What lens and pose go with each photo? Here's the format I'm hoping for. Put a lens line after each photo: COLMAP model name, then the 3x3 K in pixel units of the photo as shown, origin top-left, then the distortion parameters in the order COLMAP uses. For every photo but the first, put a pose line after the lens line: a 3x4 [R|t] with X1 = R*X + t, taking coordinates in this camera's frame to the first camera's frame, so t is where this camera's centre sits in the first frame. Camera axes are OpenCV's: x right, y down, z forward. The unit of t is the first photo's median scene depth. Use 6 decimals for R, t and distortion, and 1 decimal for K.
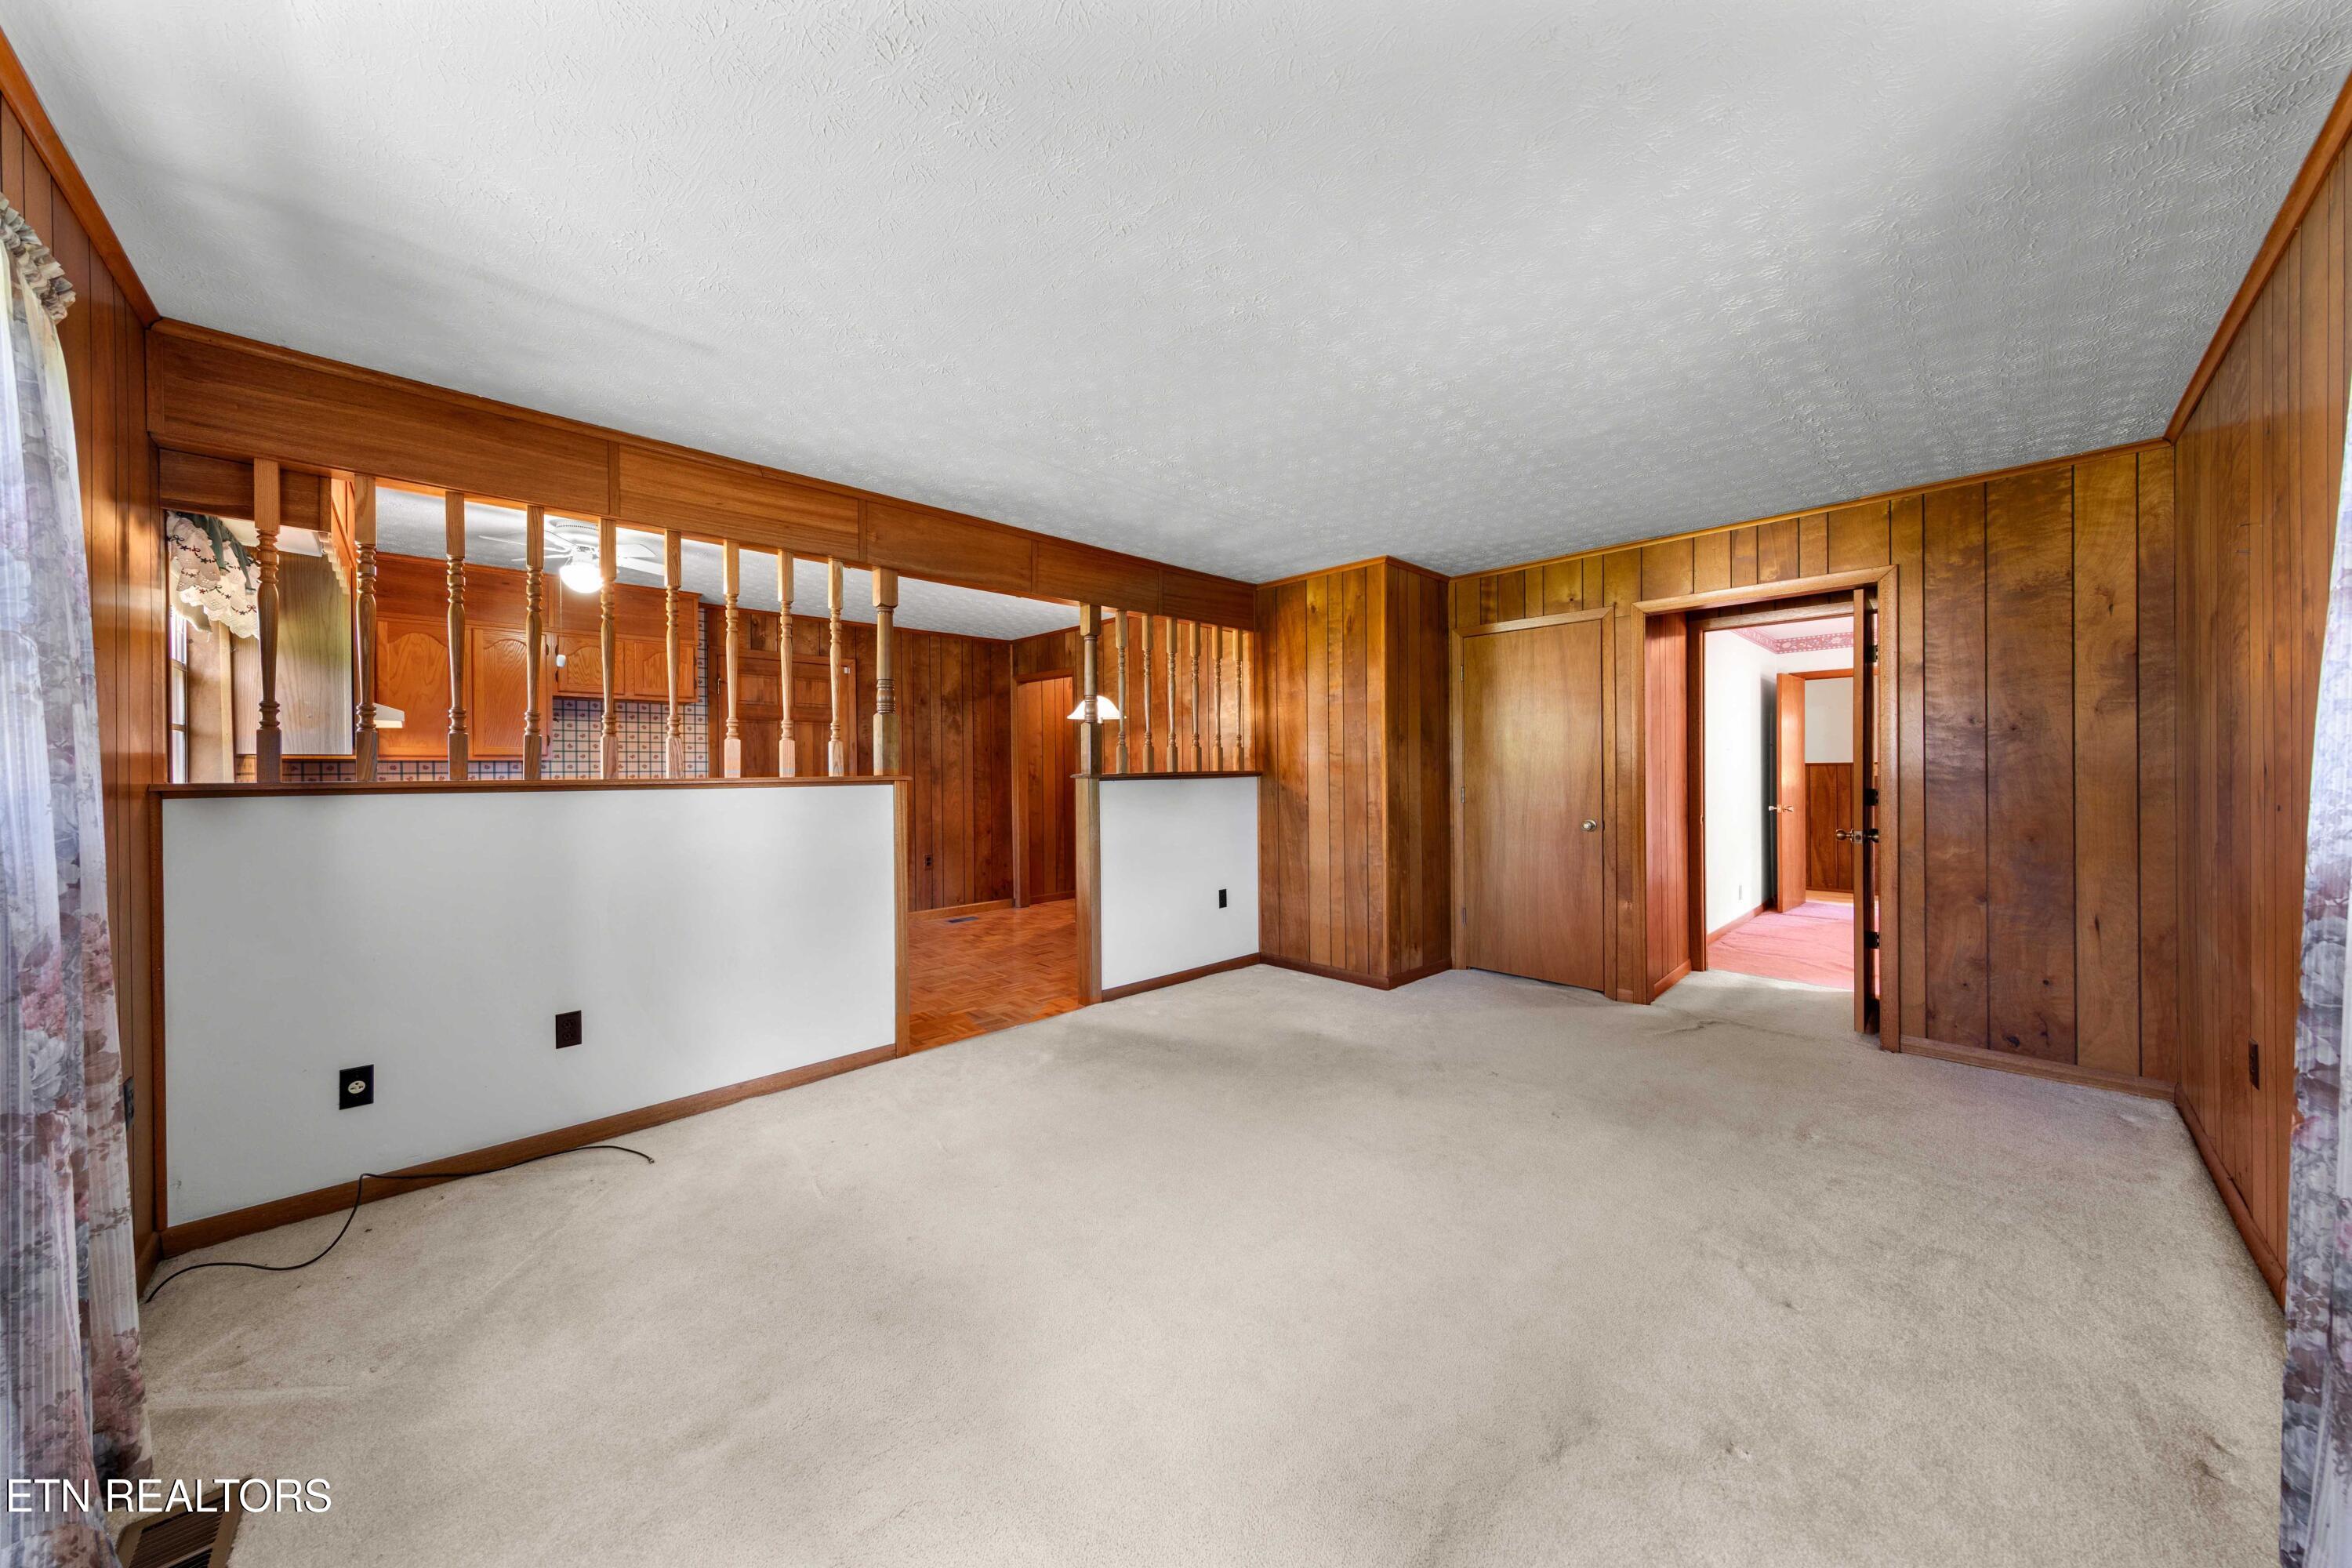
lens RADIAL K [[769.6, 0, 1158.4], [0, 769.6, 770.4], [0, 0, 1]] dist [0.007114, 0.000020]
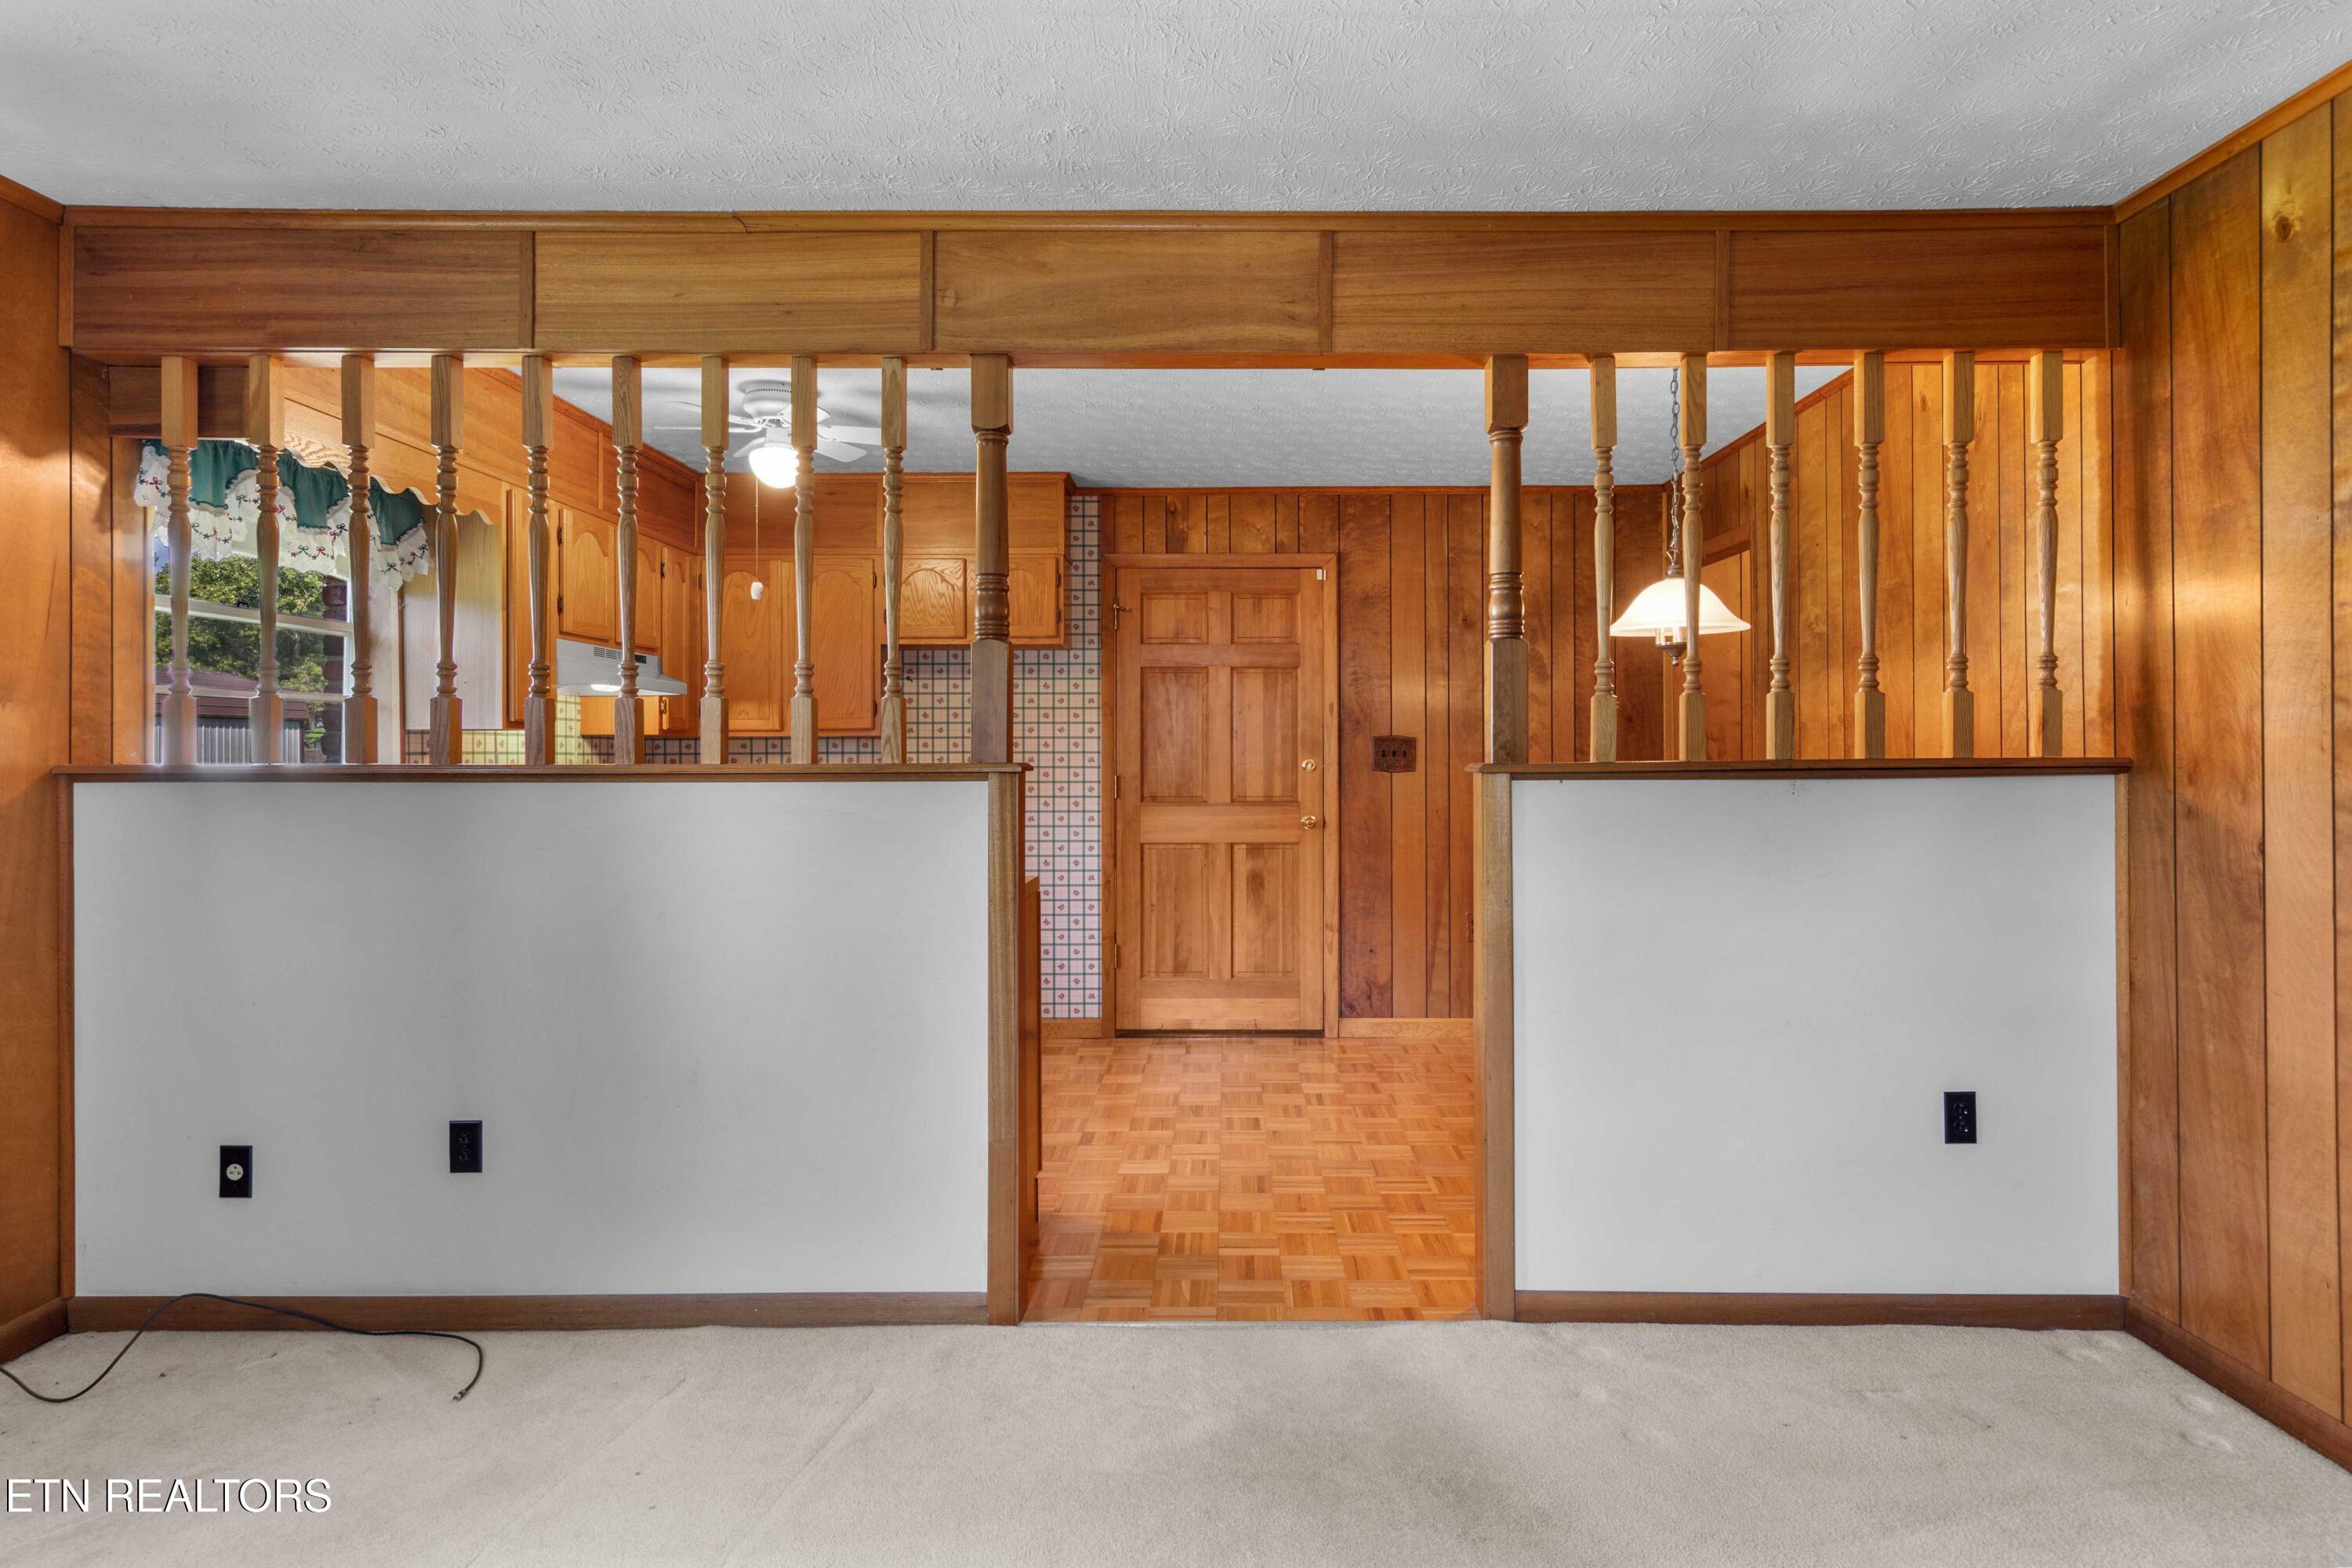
lens RADIAL K [[1291.6, 0, 1214.4], [0, 1291.6, 752.8], [0, 0, 1]] dist [0.007282, -0.000186]
pose [[0.735257, 0.004627, -0.677773, 0.269562], [-0.003554, 0.999989, 0.002971, -0.002507], [0.677780, 0.000225, 0.735265, 0.377667]]
